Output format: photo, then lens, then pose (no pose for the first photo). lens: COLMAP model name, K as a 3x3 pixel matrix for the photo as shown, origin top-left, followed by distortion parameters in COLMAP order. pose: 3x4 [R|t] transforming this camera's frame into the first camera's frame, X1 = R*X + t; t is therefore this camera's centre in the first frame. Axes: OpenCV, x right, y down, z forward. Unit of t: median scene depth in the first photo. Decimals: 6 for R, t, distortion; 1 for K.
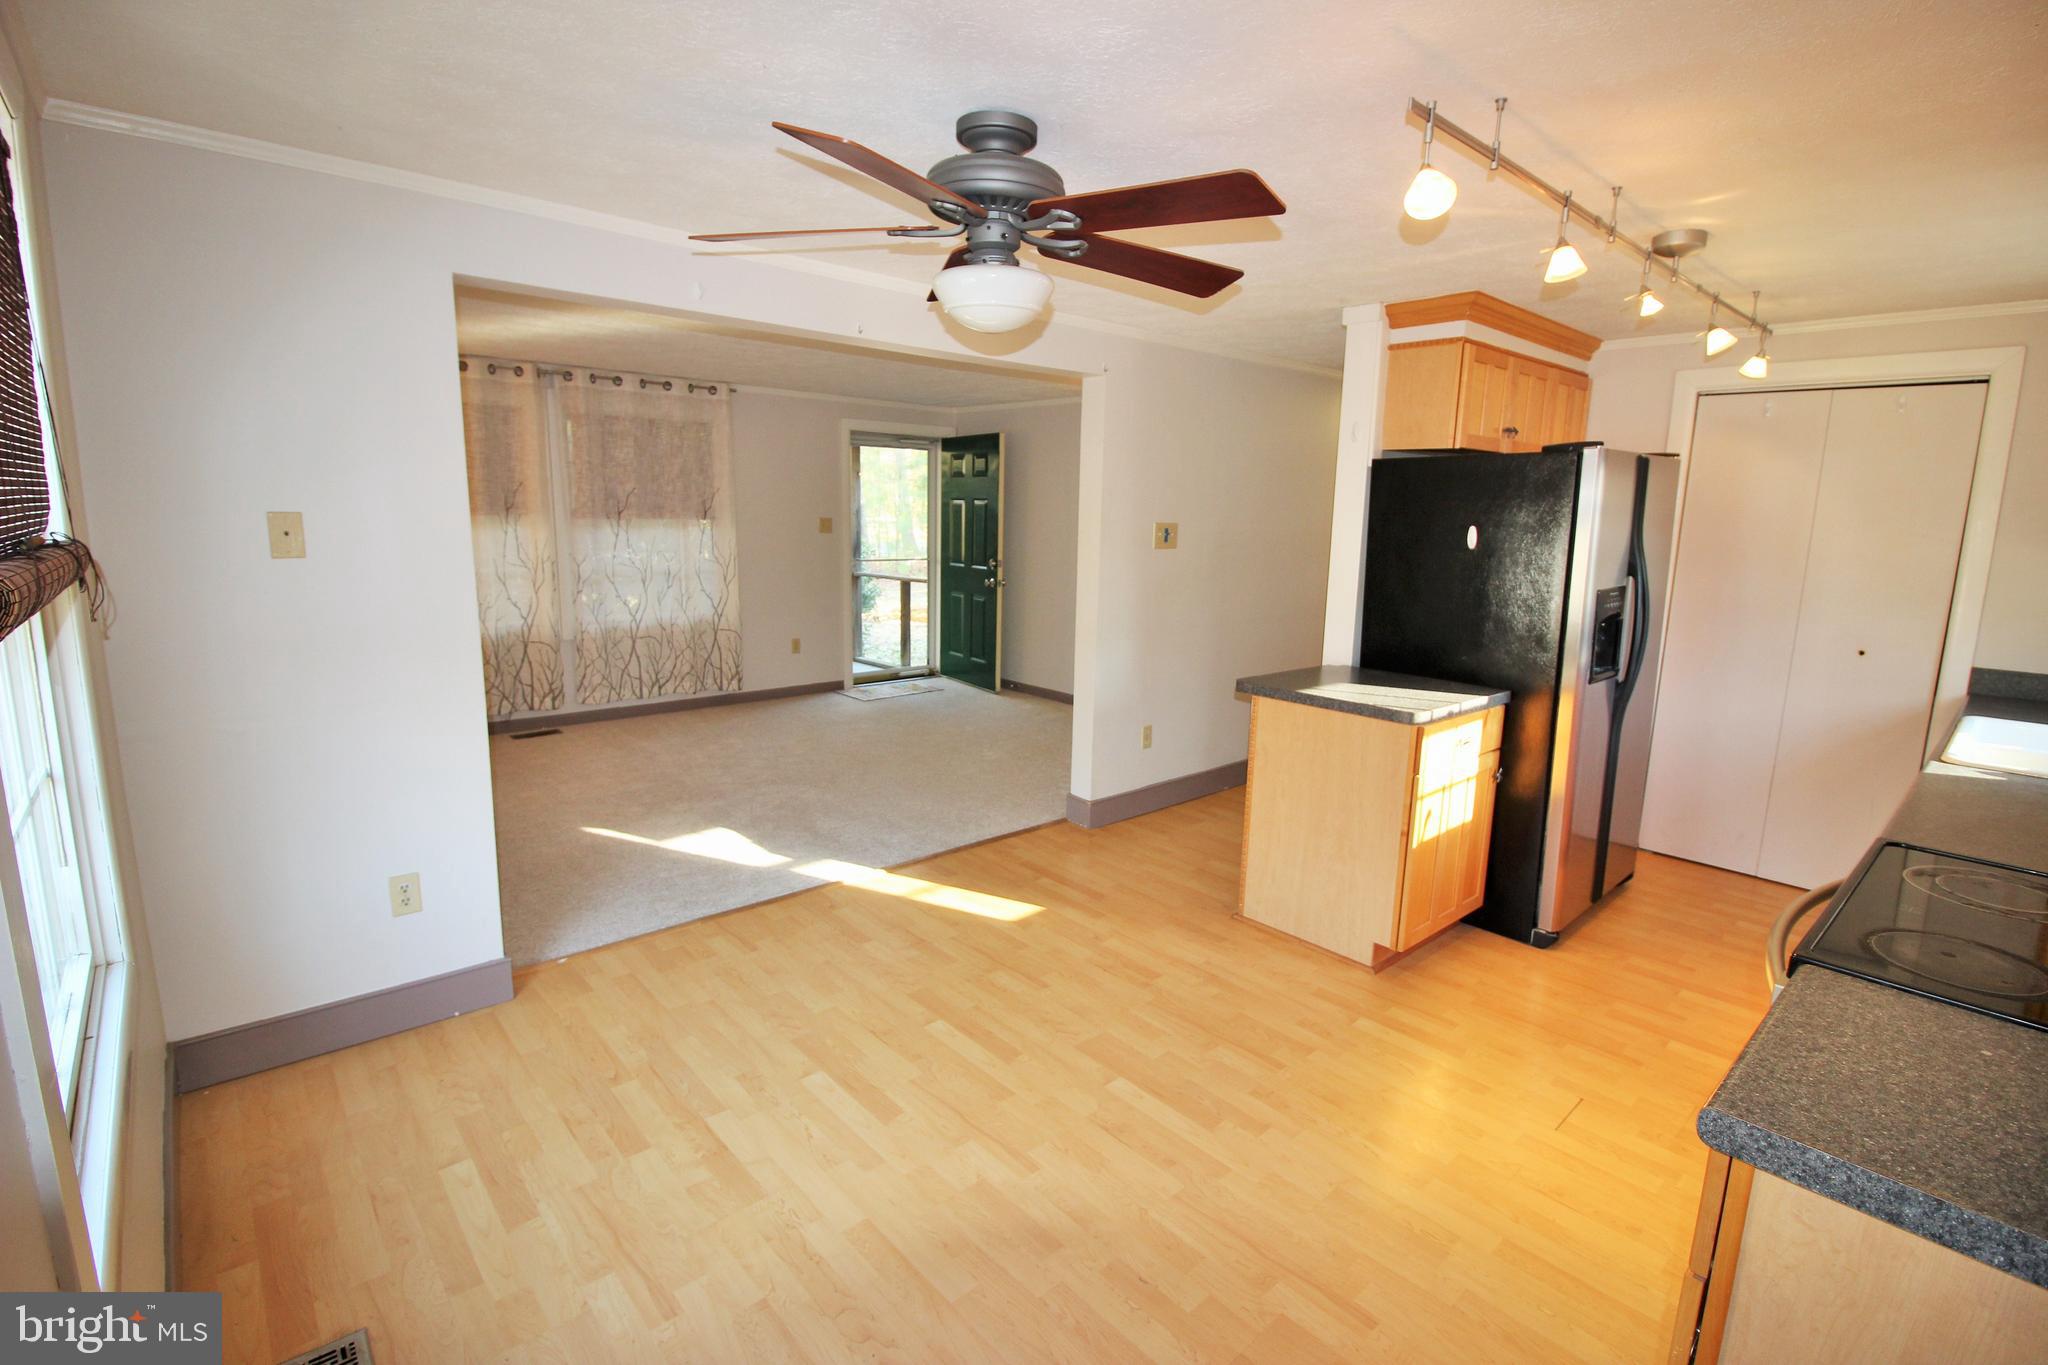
lens RADIAL K [[947.4, 0, 1036.5], [0, 947.4, 679.0], [0, 0, 1]] dist [0.000854, -0.011068]
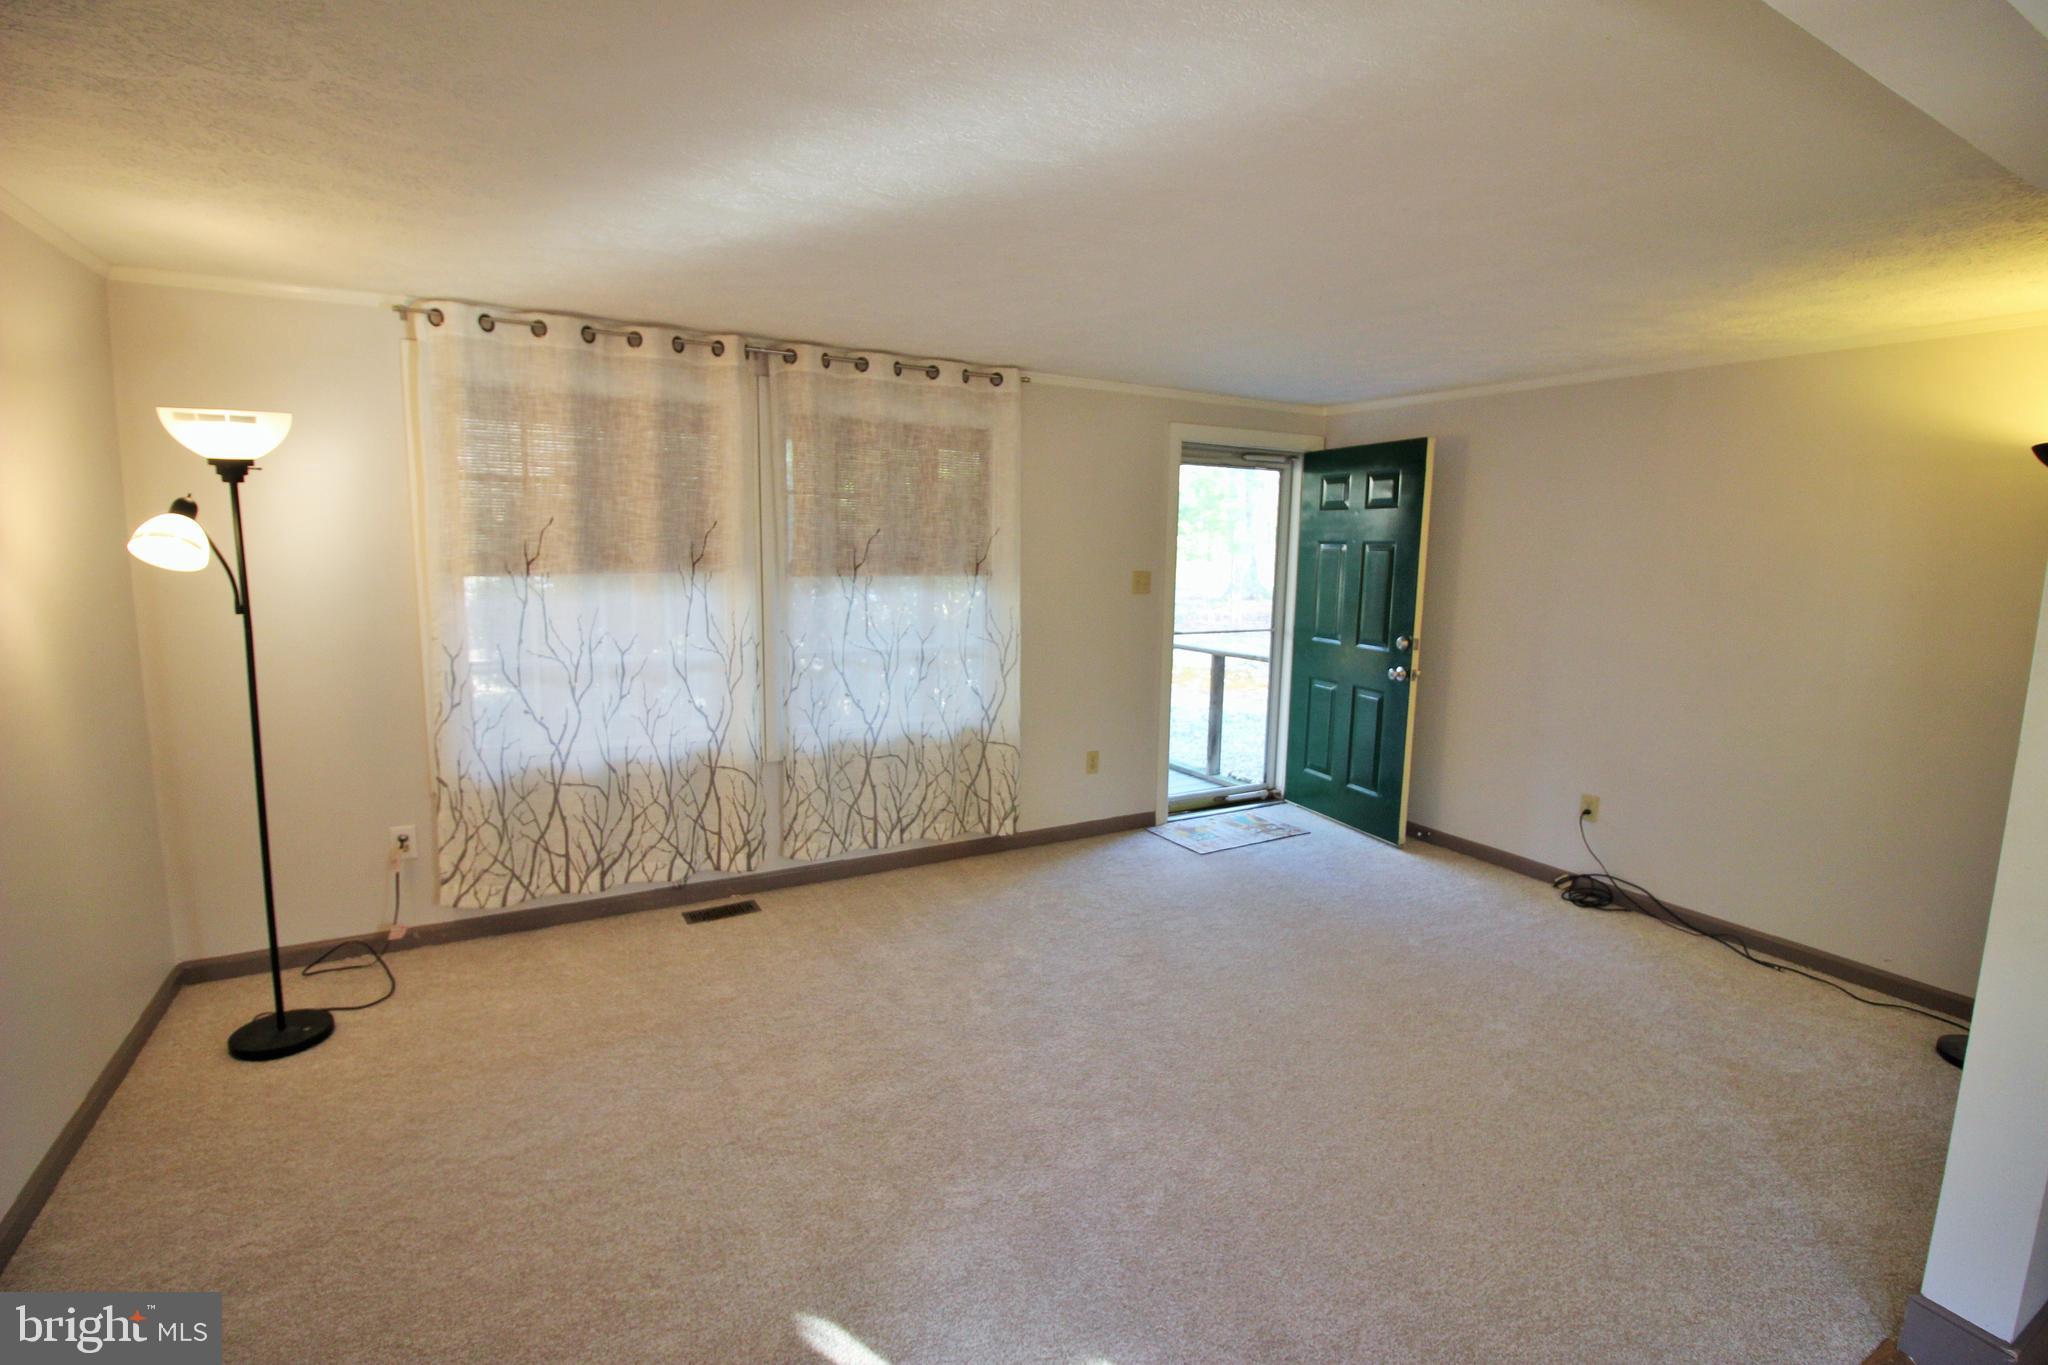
lens RADIAL K [[947.4, 0, 1036.5], [0, 947.4, 679.0], [0, 0, 1]] dist [0.000854, -0.011068]
pose [[0.978589, 0.025004, -0.204301, -0.174478], [-0.033003, 0.998812, -0.035841, -0.075445], [0.203162, 0.041816, 0.978252, 0.371127]]
